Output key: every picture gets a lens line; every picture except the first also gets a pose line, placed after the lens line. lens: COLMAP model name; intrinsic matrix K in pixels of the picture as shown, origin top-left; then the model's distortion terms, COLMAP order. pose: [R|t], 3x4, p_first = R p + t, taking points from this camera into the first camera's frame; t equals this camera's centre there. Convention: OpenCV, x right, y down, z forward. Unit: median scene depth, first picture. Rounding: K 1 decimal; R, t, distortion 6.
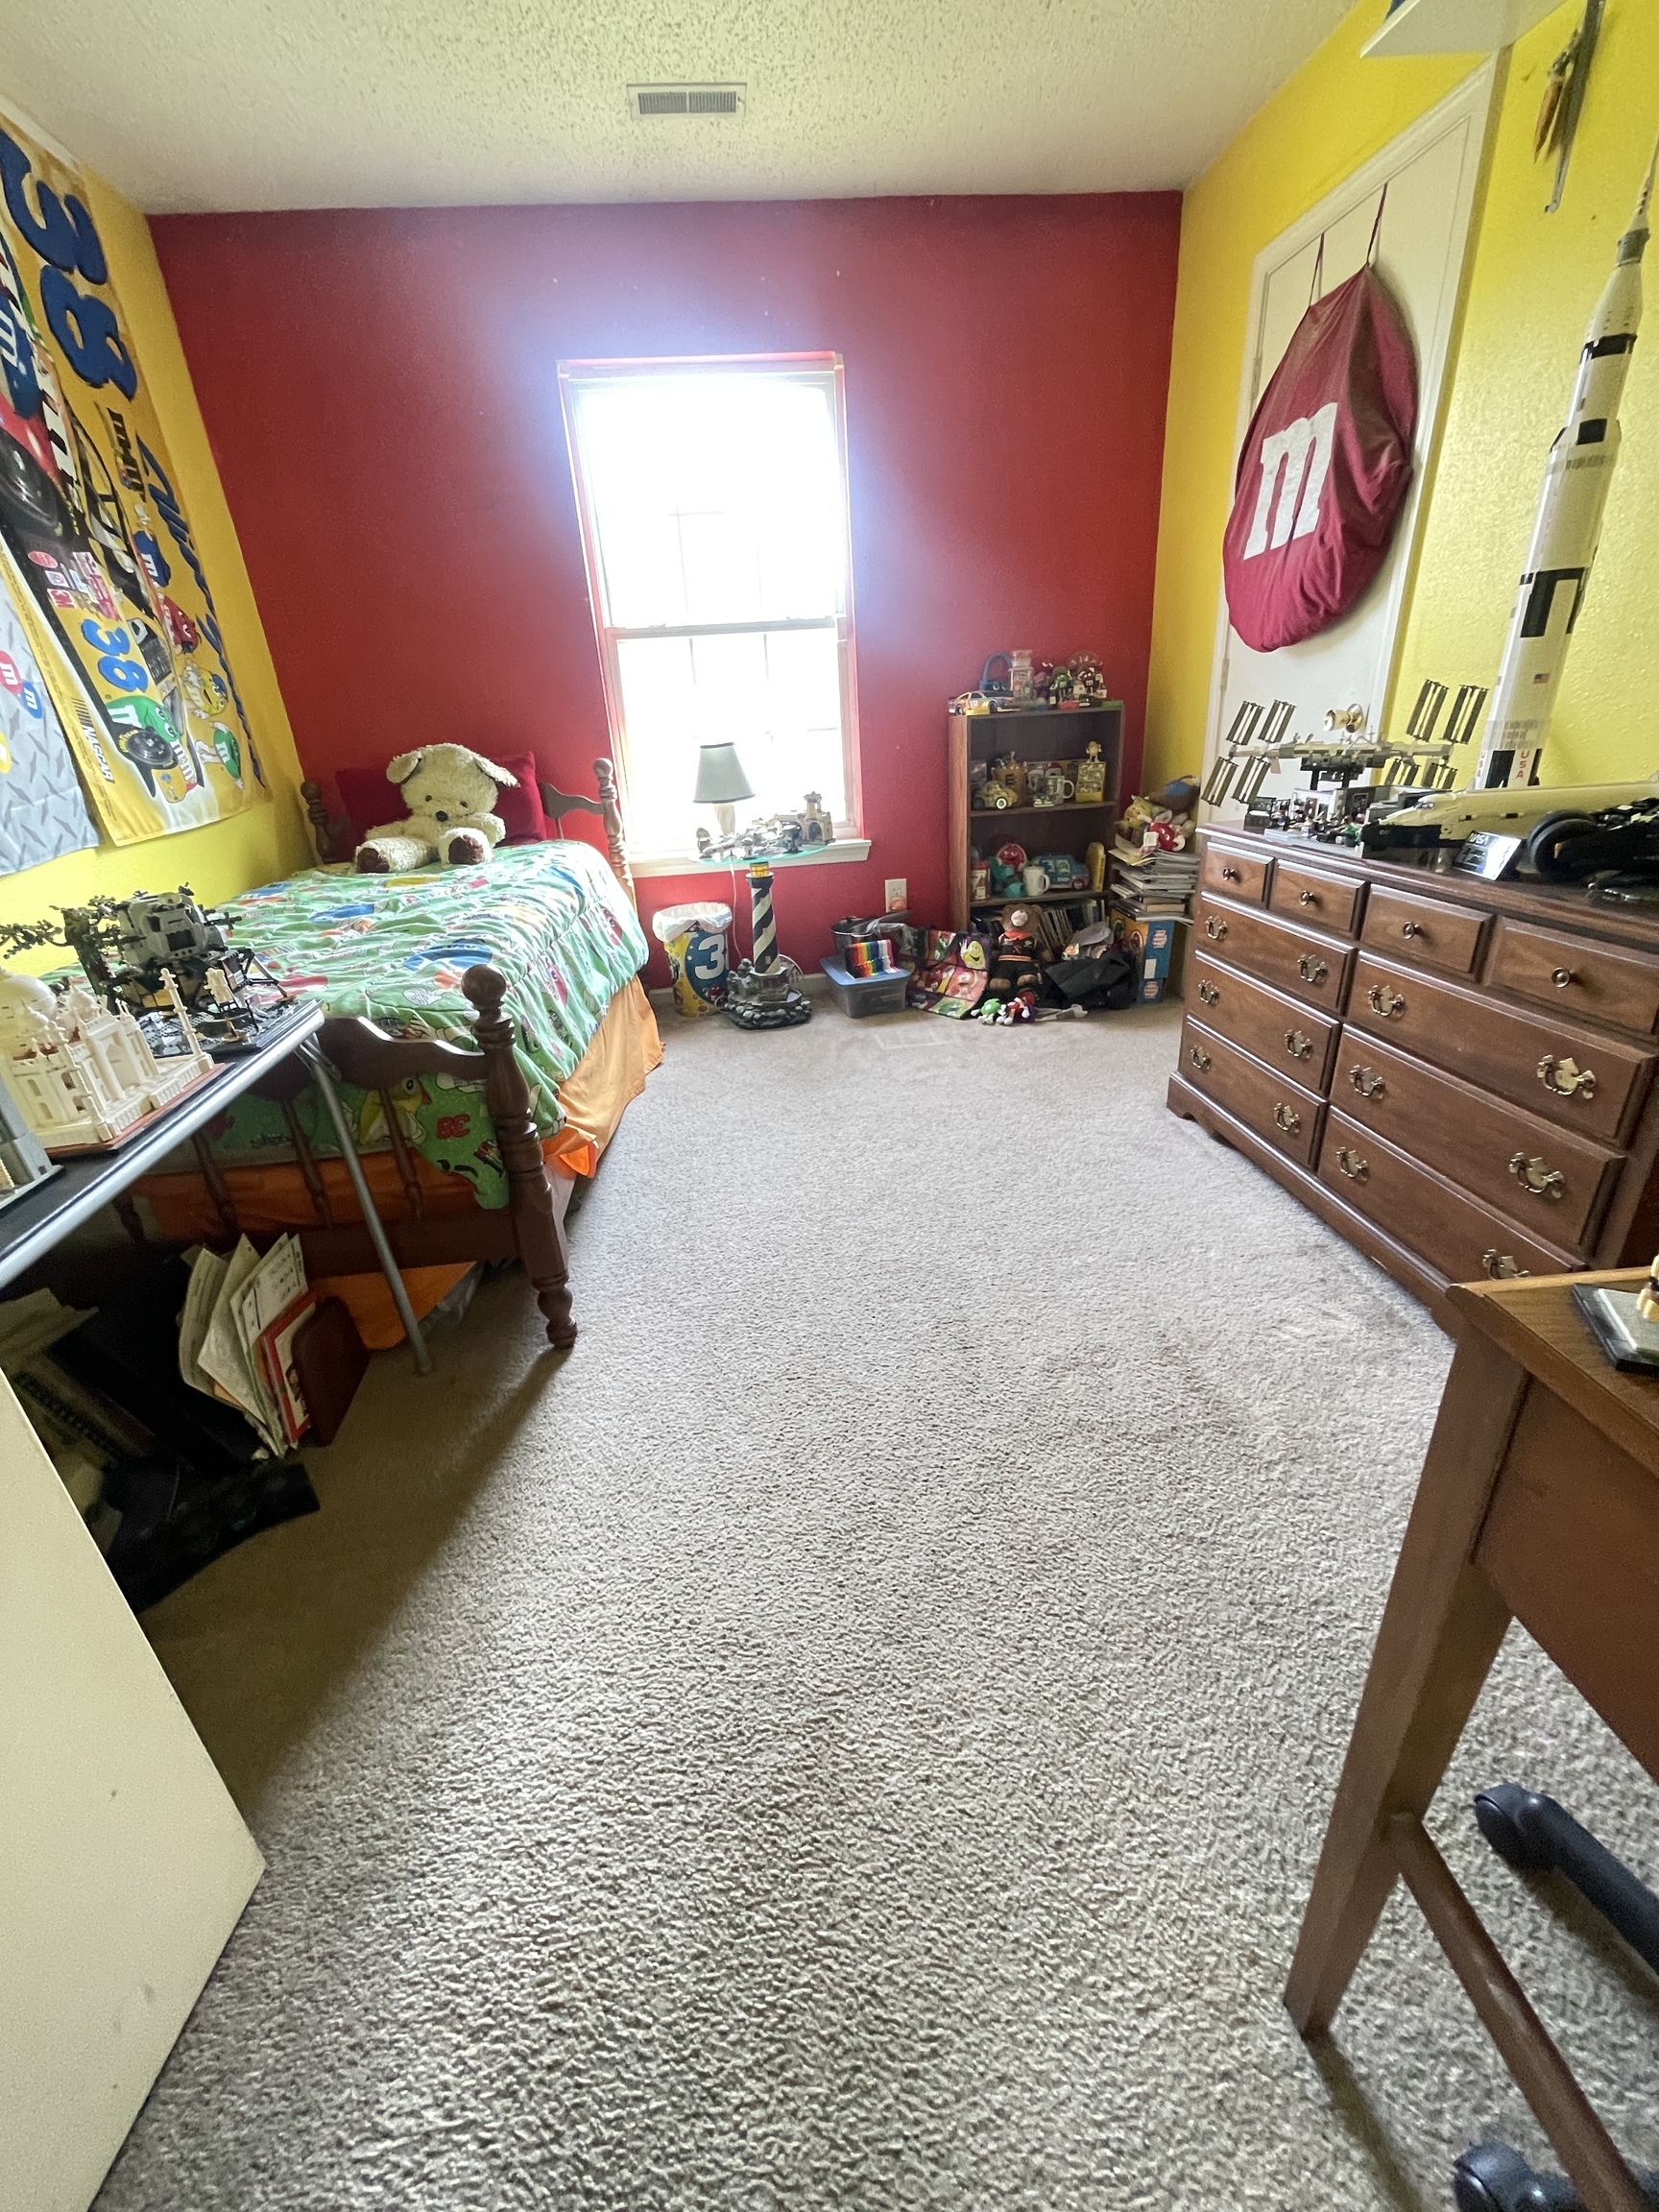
lens RADIAL K [[891.3, 0, 829.5], [0, 891.3, 1106.0], [0, 0, 1]] dist [0.000289, -0.000188]
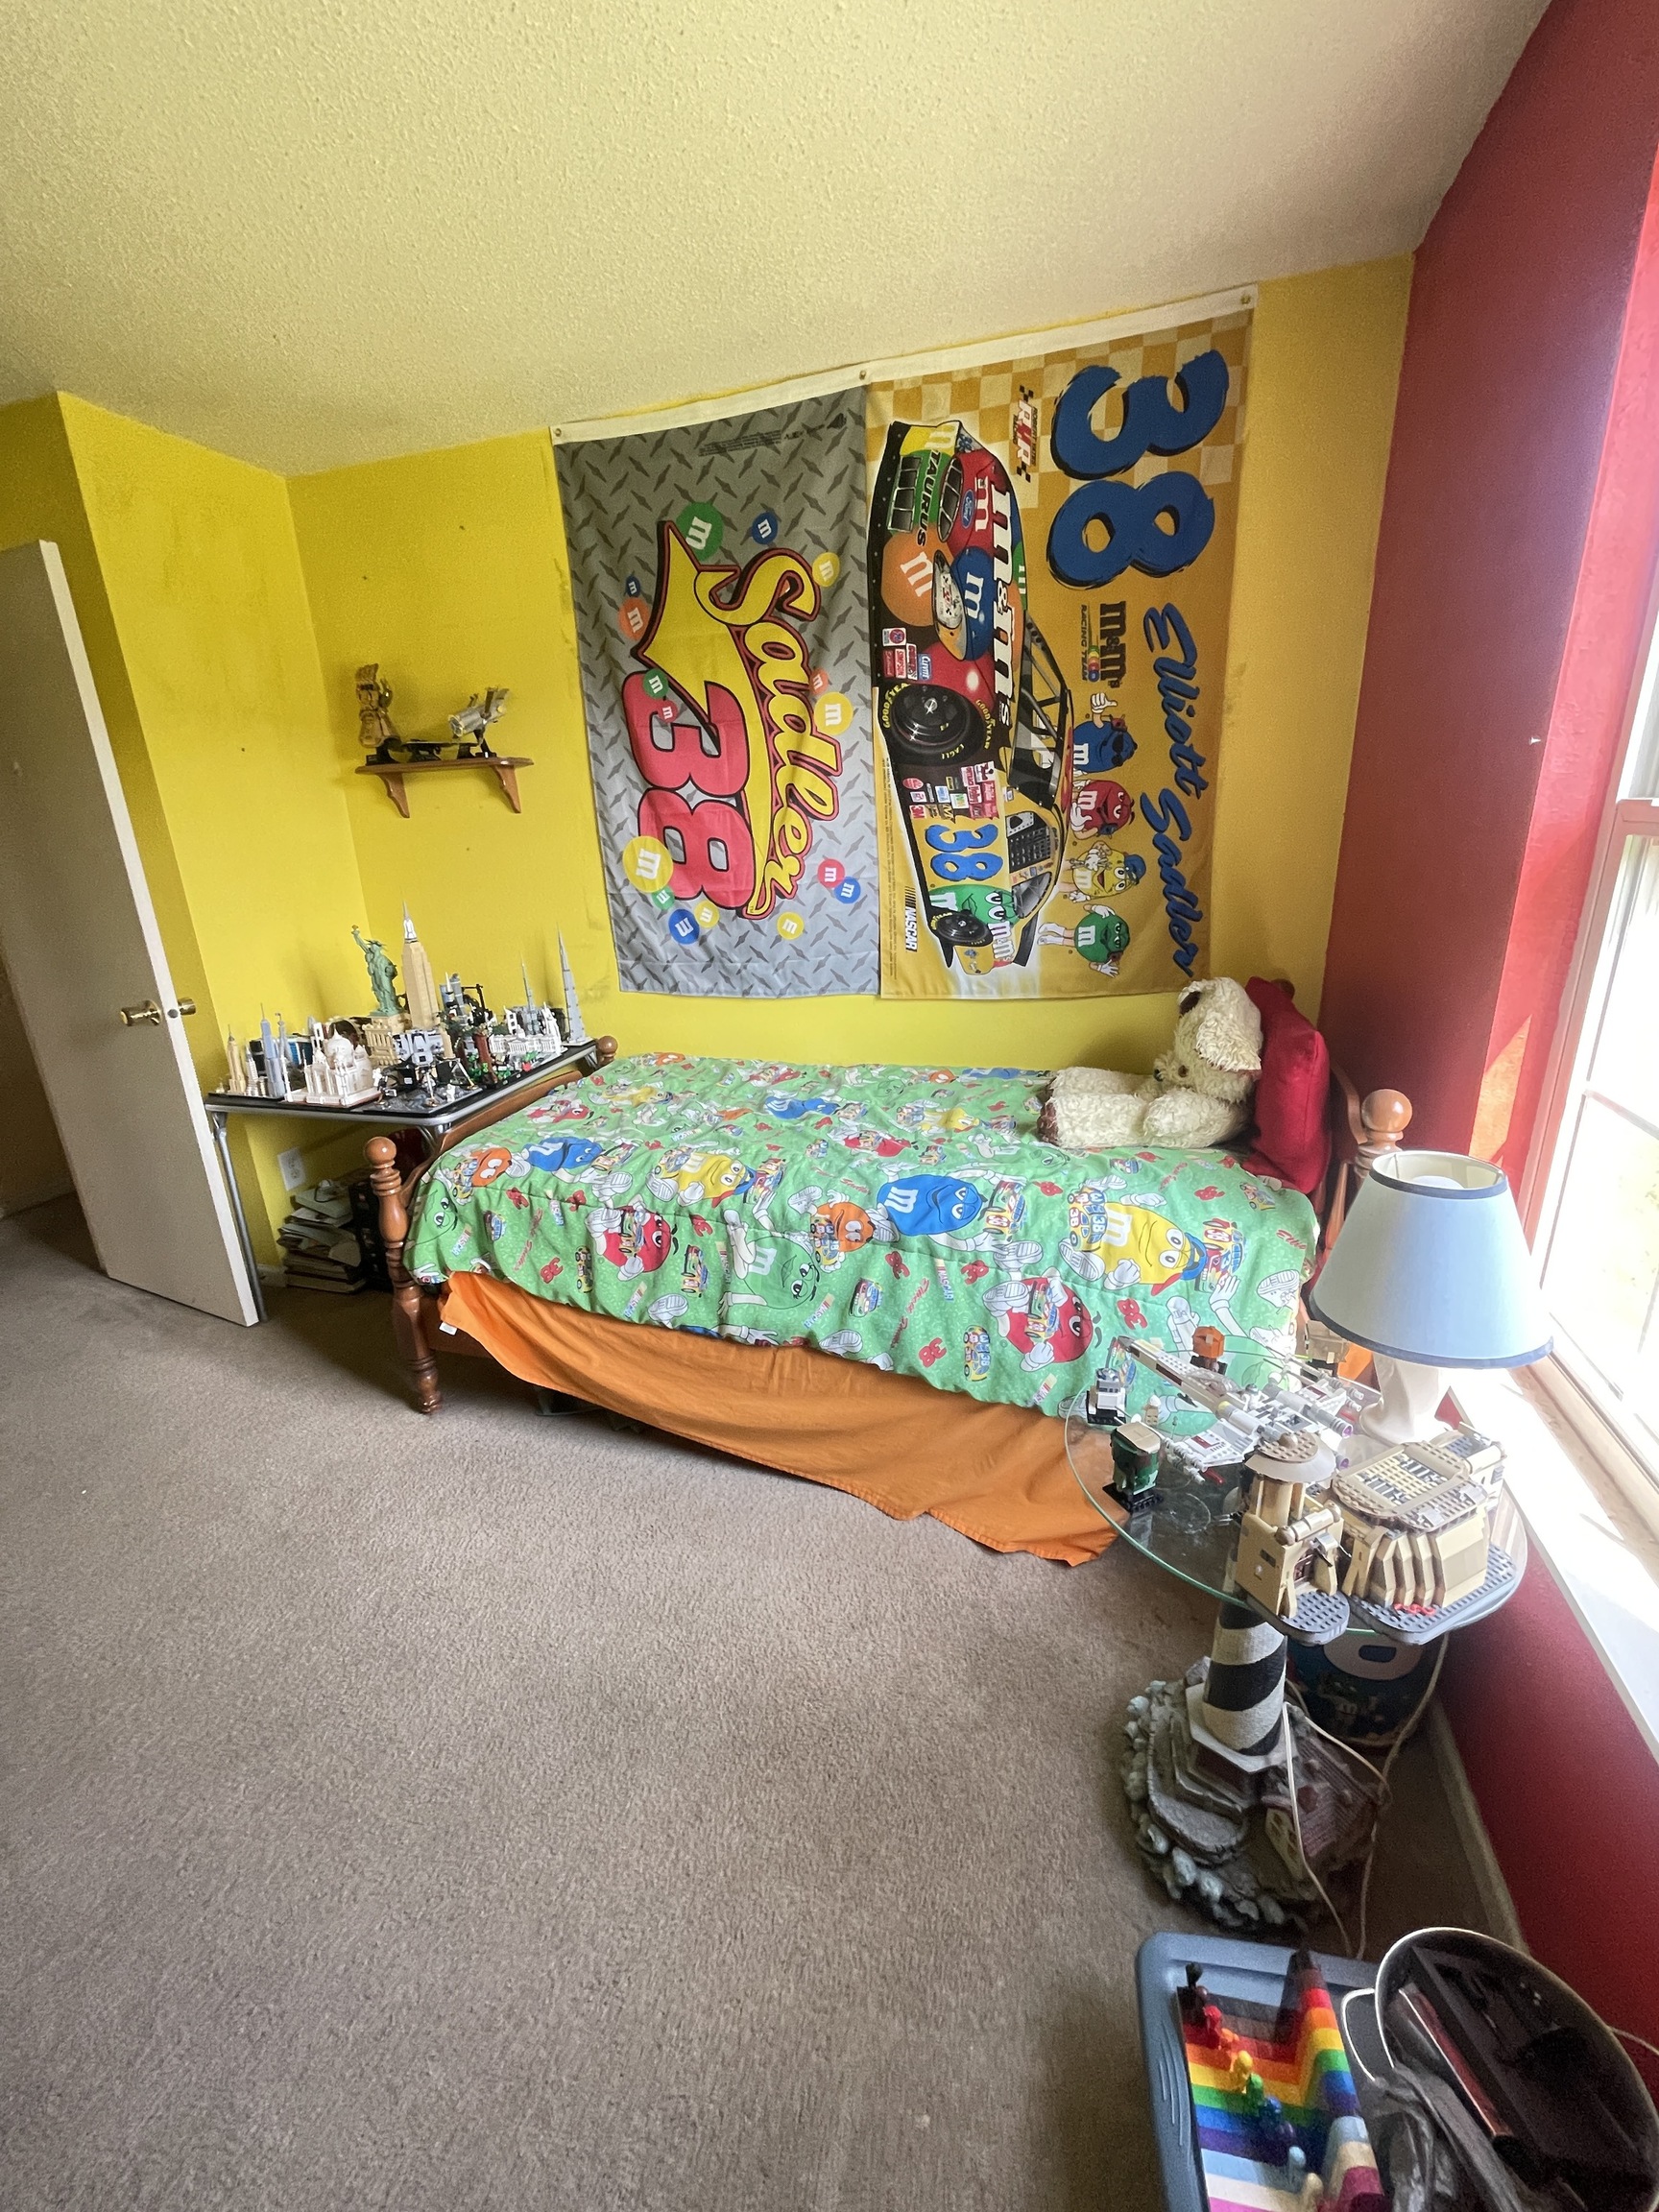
lens RADIAL K [[891.3, 0, 829.5], [0, 891.3, 1106.0], [0, 0, 1]] dist [0.000289, -0.000188]
pose [[-0.396904, 0.349983, -0.848516, 0.347960], [-0.312251, 0.817826, 0.483384, -0.742854], [0.863115, 0.456806, -0.215316, 1.259471]]
